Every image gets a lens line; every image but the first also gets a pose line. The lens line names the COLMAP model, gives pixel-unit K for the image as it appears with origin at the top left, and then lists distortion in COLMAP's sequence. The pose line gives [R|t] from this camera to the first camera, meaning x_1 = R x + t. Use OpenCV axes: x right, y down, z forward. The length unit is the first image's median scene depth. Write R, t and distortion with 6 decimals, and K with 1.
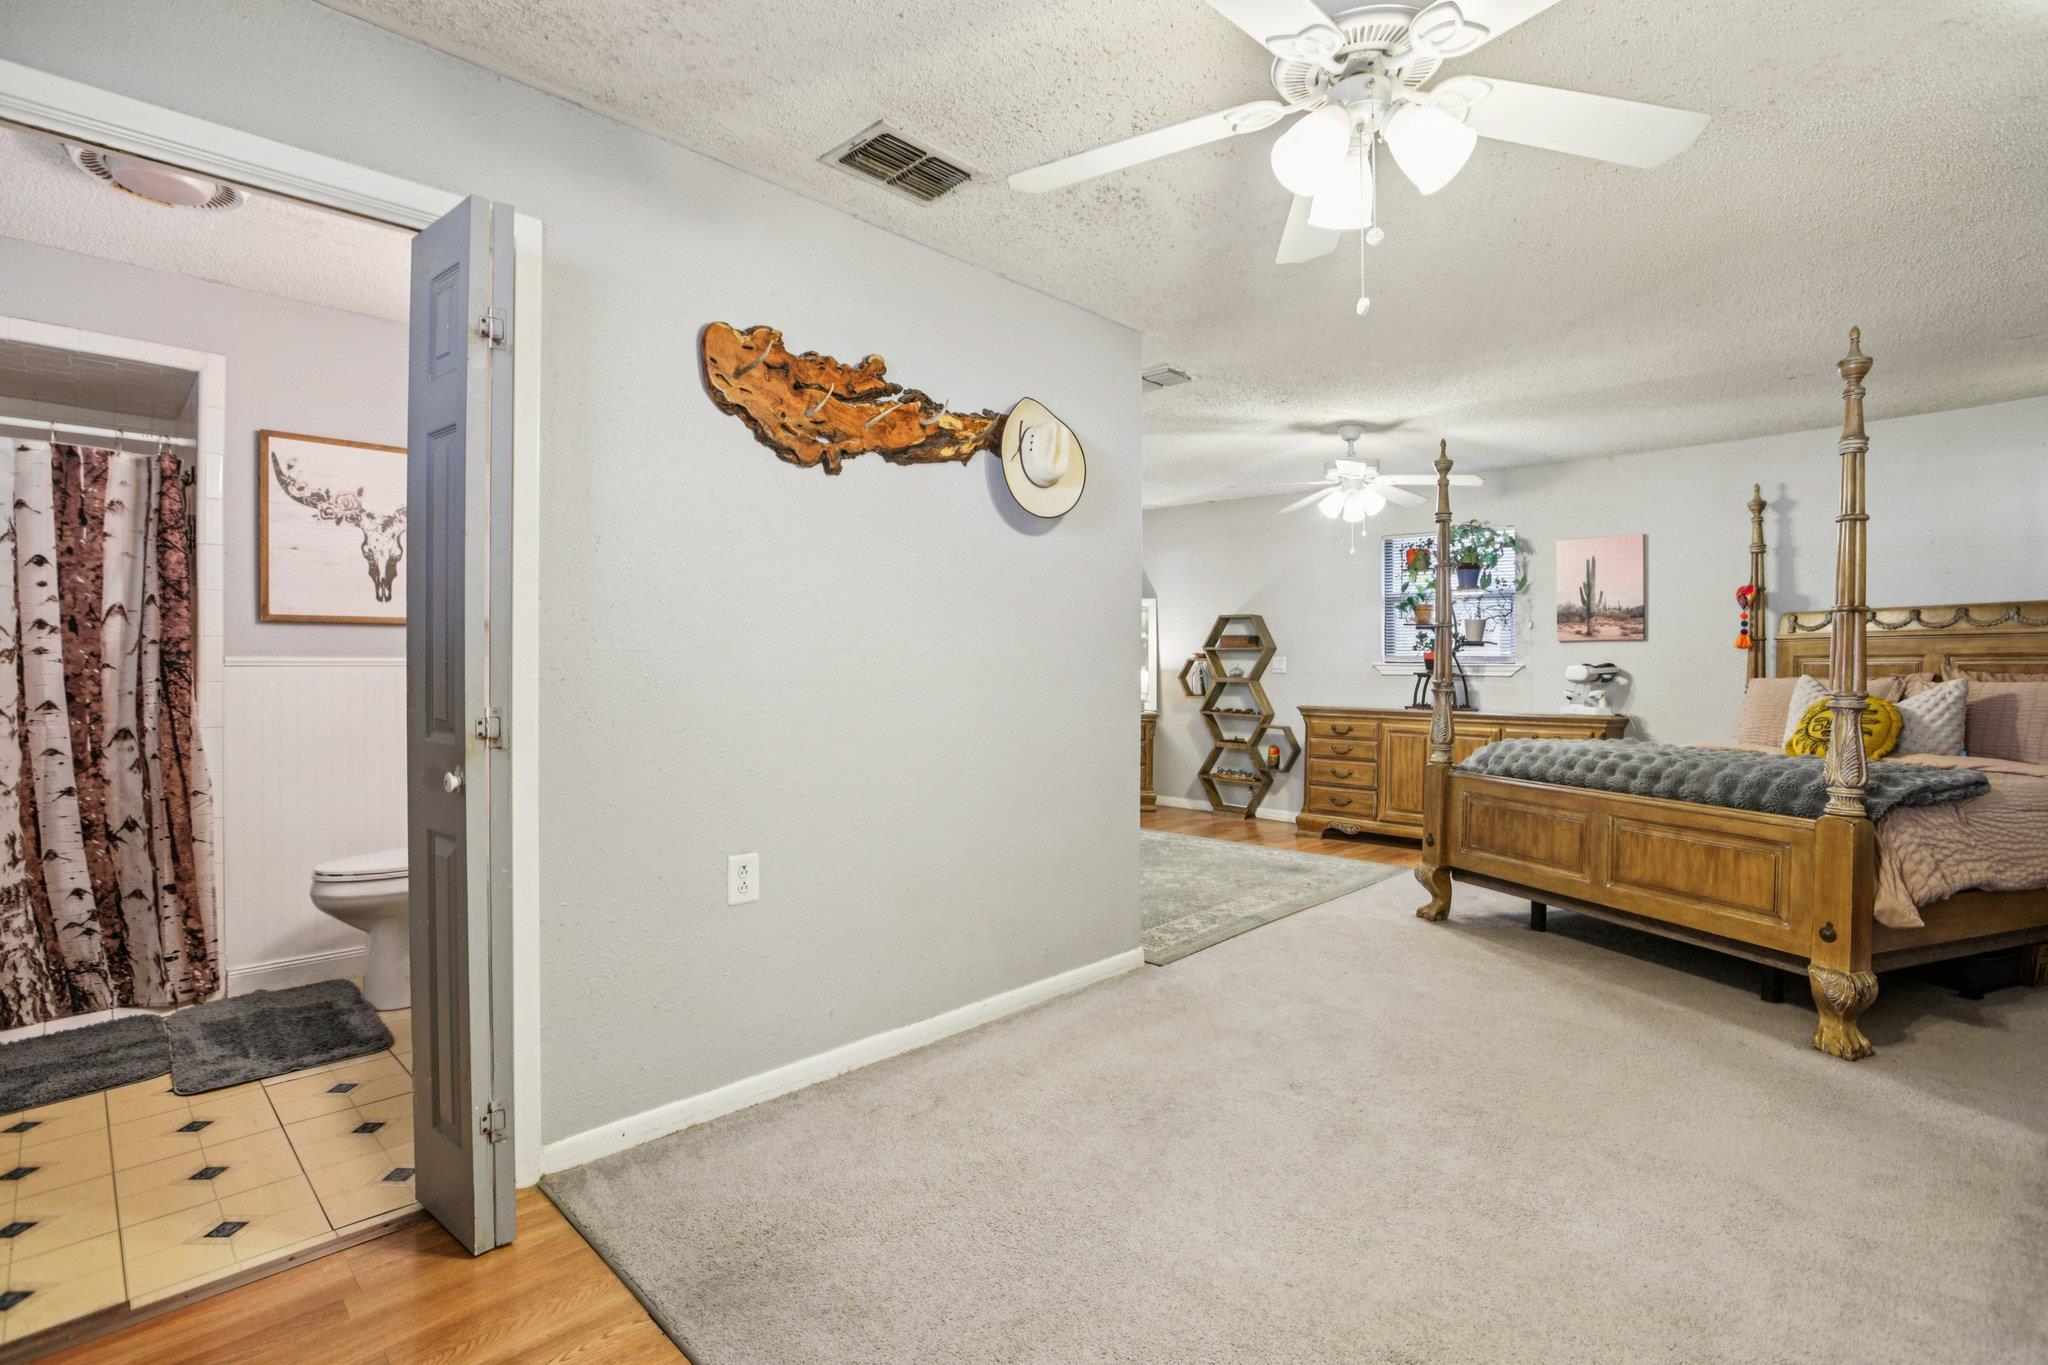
lens RADIAL K [[953.6, 0, 1023.0], [0, 953.6, 672.1], [0, 0, 1]] dist [-0.051076, 0.015525]
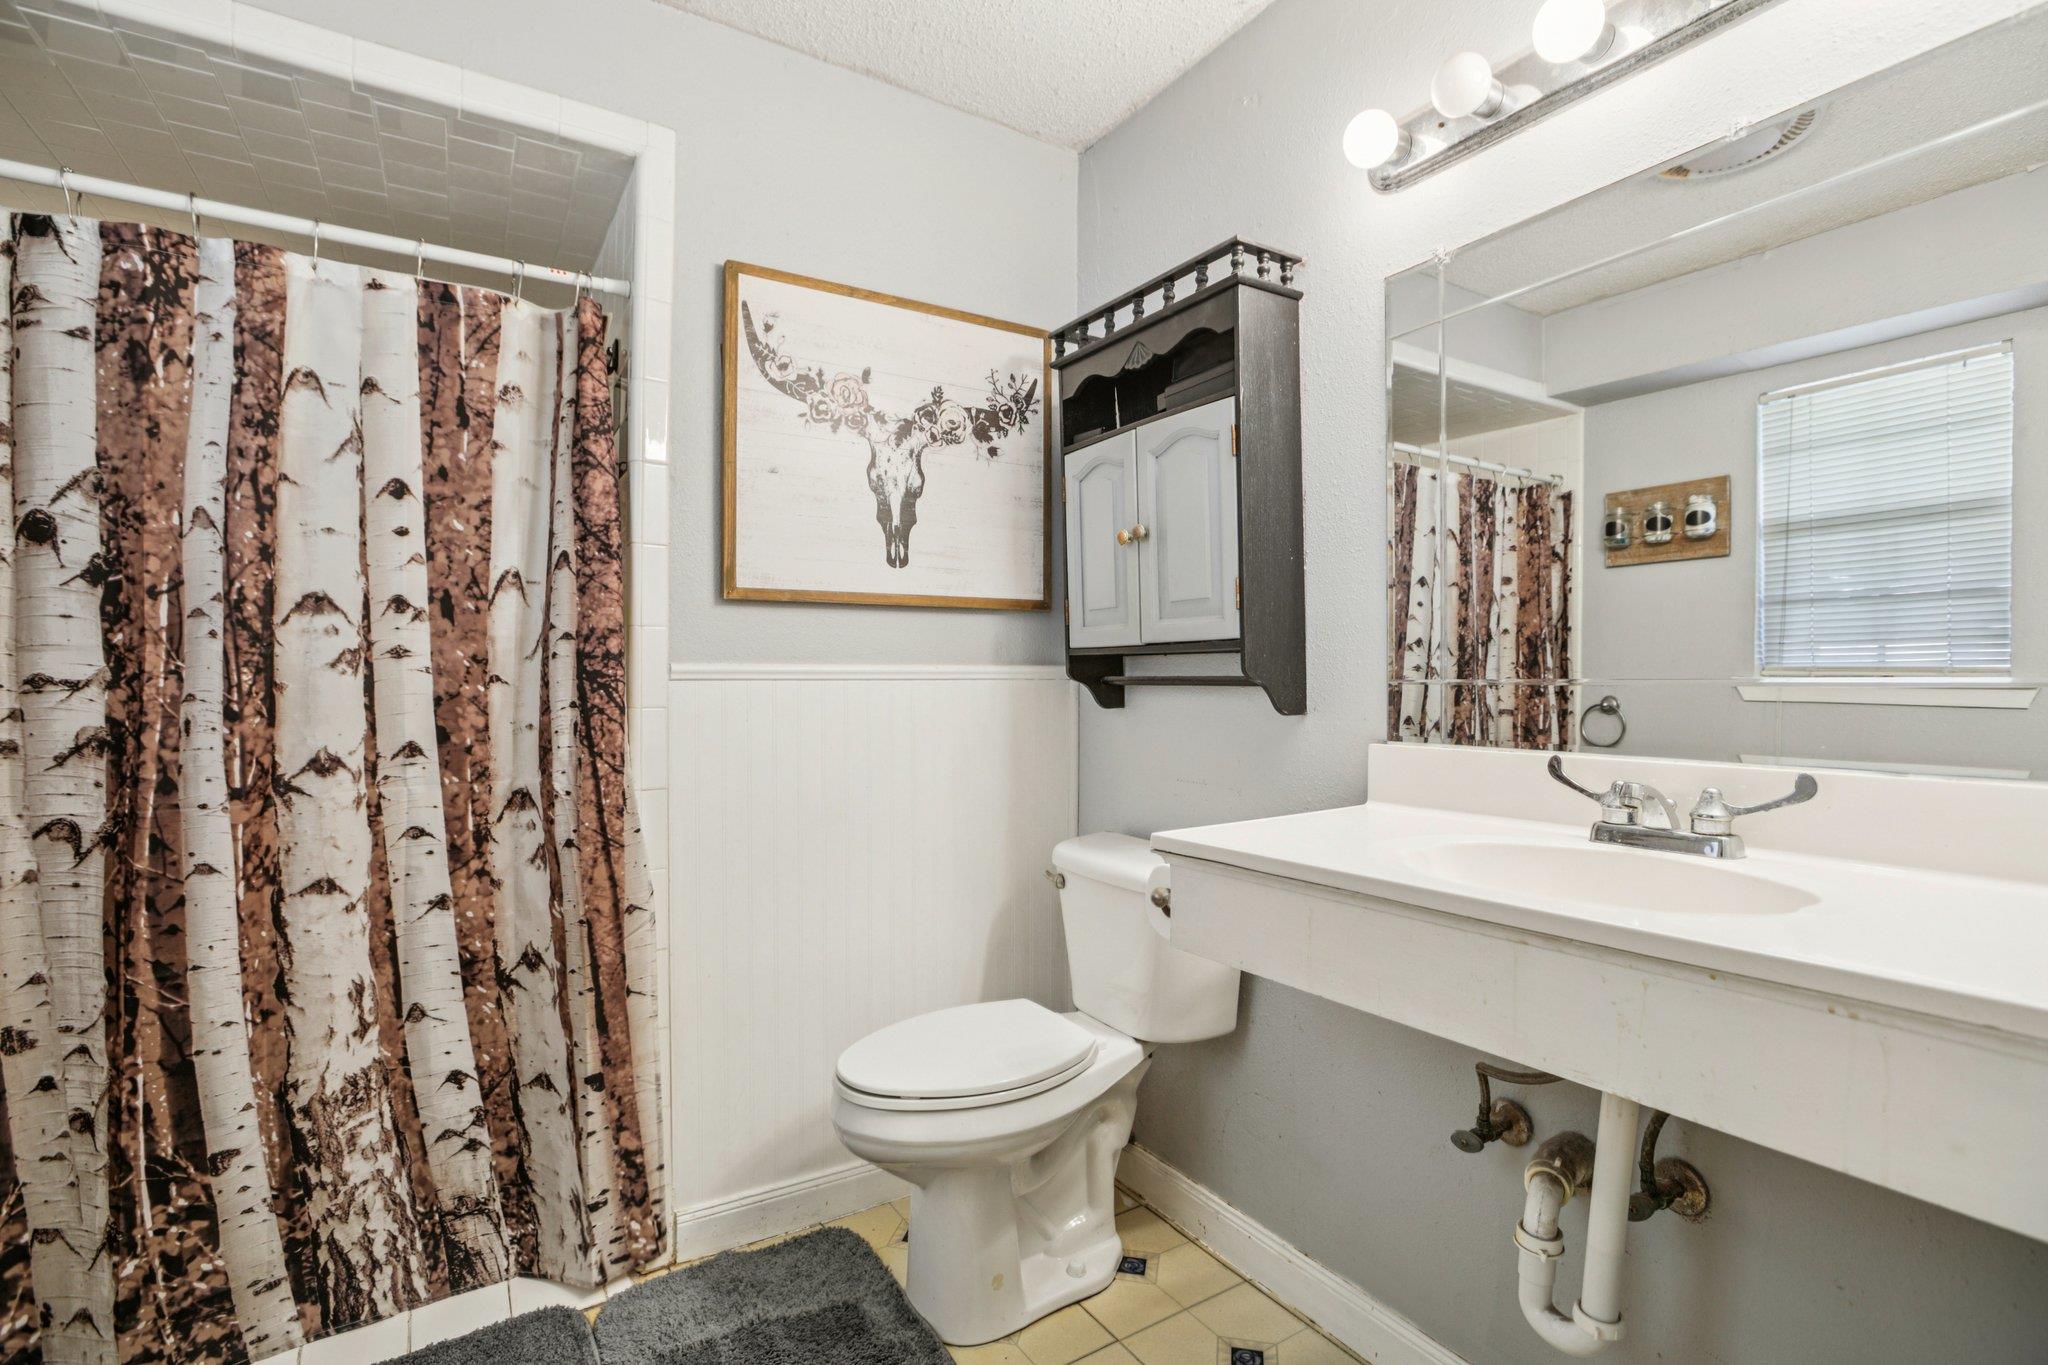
lens RADIAL K [[953.6, 0, 1023.0], [0, 953.6, 672.1], [0, 0, 1]] dist [-0.051076, 0.015525]
pose [[0.969910, 0.004811, -0.243415, -0.539733], [-0.003929, 0.999984, 0.004106, -0.014452], [0.243431, -0.003026, 0.969913, 0.517046]]
